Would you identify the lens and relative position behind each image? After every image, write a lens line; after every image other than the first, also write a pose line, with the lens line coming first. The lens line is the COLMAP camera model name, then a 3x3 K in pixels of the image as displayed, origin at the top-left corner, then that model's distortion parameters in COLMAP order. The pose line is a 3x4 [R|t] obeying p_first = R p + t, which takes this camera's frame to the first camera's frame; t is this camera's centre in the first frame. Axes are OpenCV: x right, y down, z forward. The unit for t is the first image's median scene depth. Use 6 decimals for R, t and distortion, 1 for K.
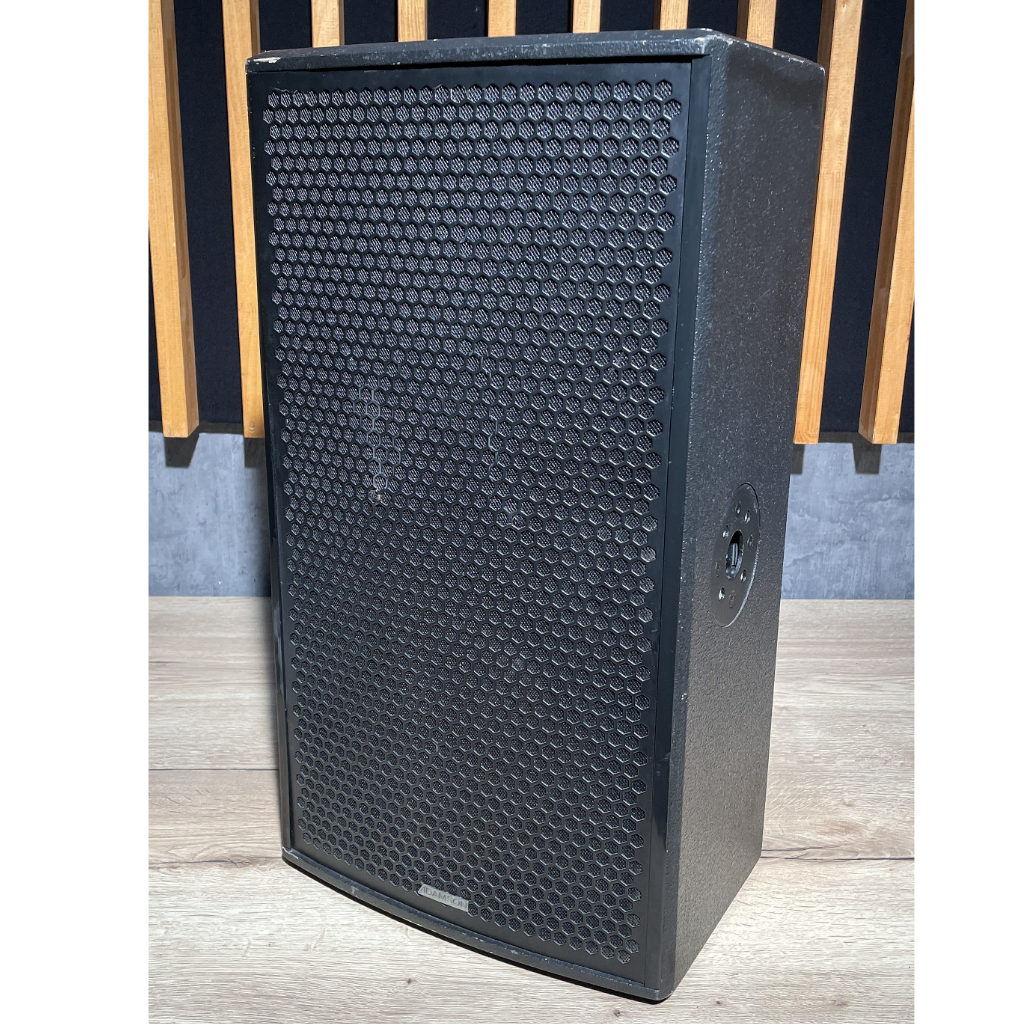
lens RADIAL K [[1191.4, 0, 511.9], [0, 1191.4, 516.1], [0, 0, 1]] dist [0.062315, 0.000000]
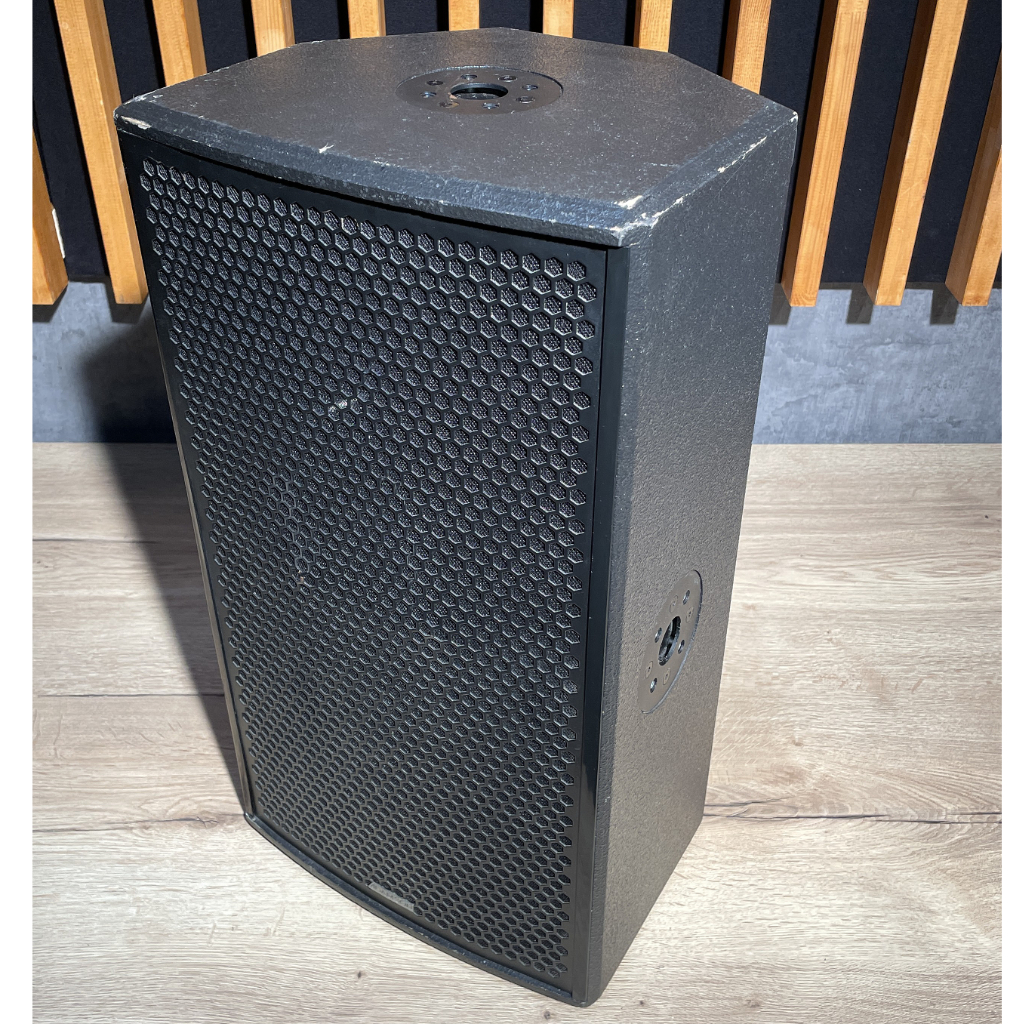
lens RADIAL K [[1191.4, 0, 510.5], [0, 1191.4, 505.8], [0, 0, 1]] dist [0.062315, 0.000000]
pose [[0.999573, 0.005152, -0.028770, 0.069771], [0.004249, 0.948269, 0.317440, -0.313225], [0.028917, -0.317426, 0.947842, 0.092599]]
